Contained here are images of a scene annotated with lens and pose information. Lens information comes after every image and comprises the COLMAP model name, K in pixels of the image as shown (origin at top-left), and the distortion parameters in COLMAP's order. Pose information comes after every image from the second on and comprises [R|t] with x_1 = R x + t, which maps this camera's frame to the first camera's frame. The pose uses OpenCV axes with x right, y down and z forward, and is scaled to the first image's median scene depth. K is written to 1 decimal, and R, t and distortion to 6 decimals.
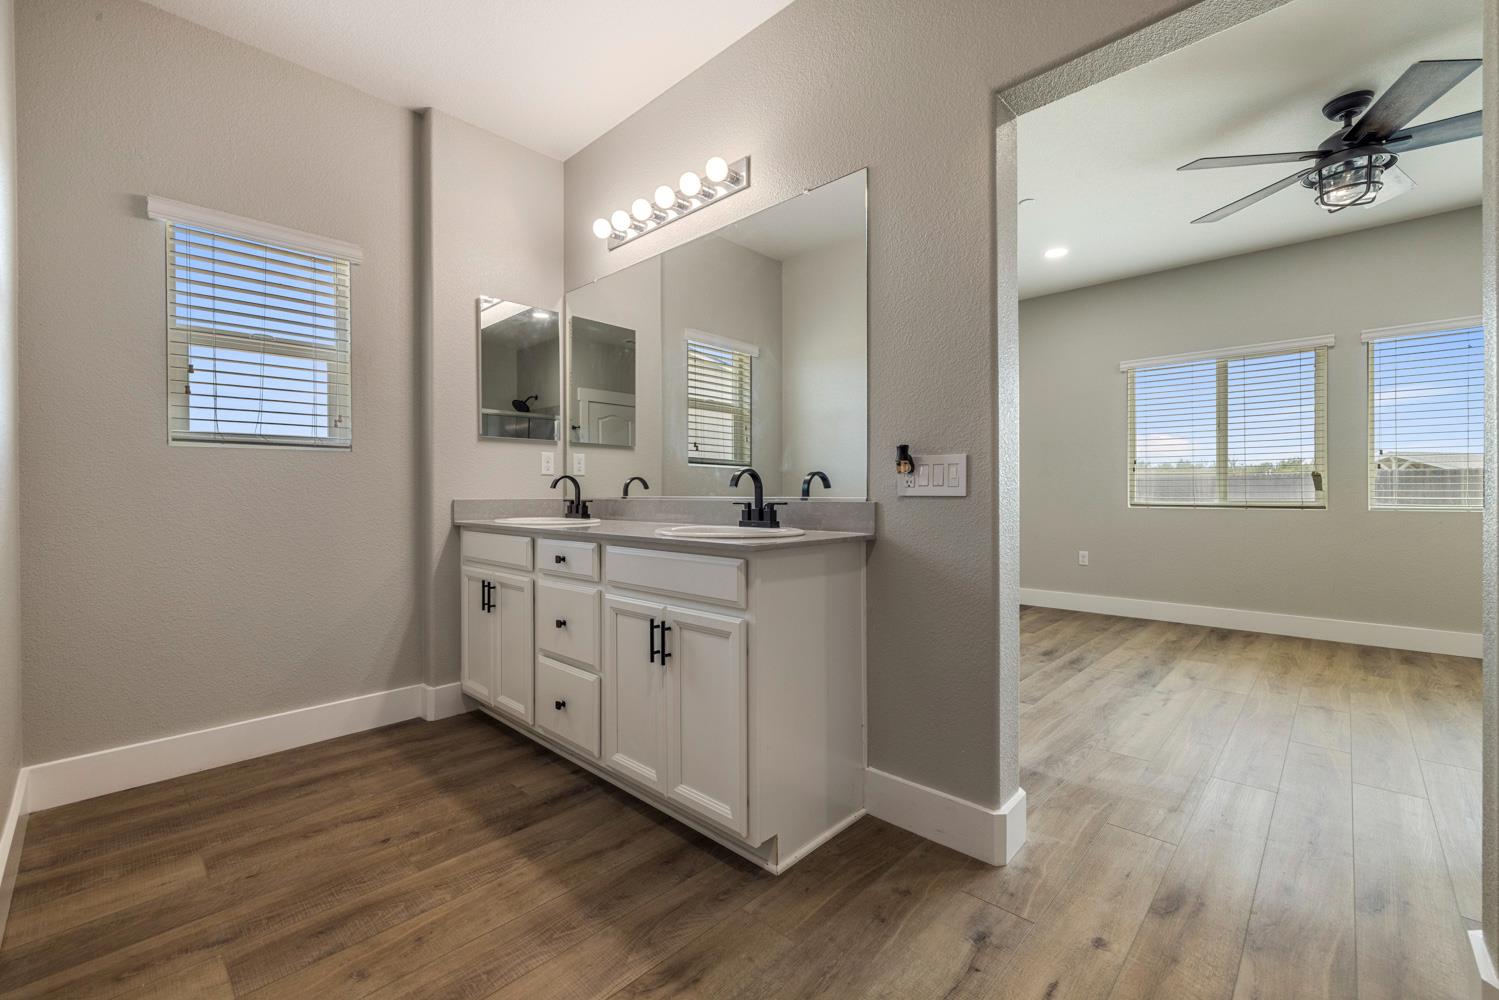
lens RADIAL K [[631.1, 0, 747.3], [0, 631.1, 491.9], [0, 0, 1]] dist [0.000634, -0.000046]
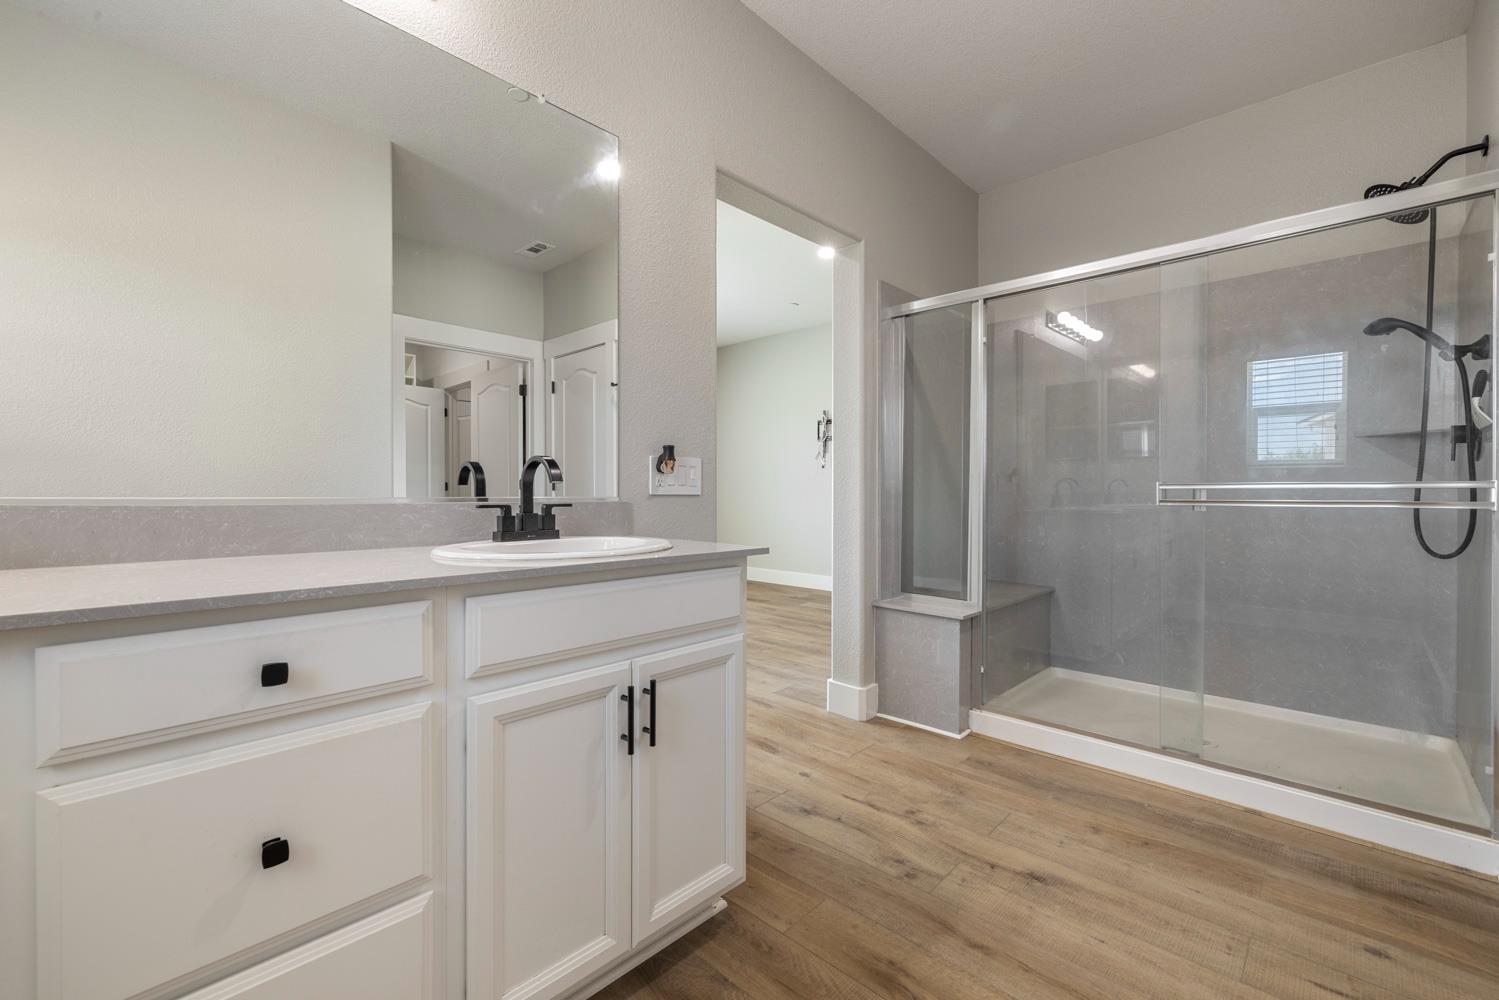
lens RADIAL K [[631.1, 0, 747.3], [0, 631.1, 491.9], [0, 0, 1]] dist [0.000634, -0.000046]
pose [[-0.007937, 0.003133, 0.999964, -0.793708], [-0.003133, 0.999990, -0.003158, 0.004699], [-0.999964, -0.003158, -0.007927, 0.887151]]
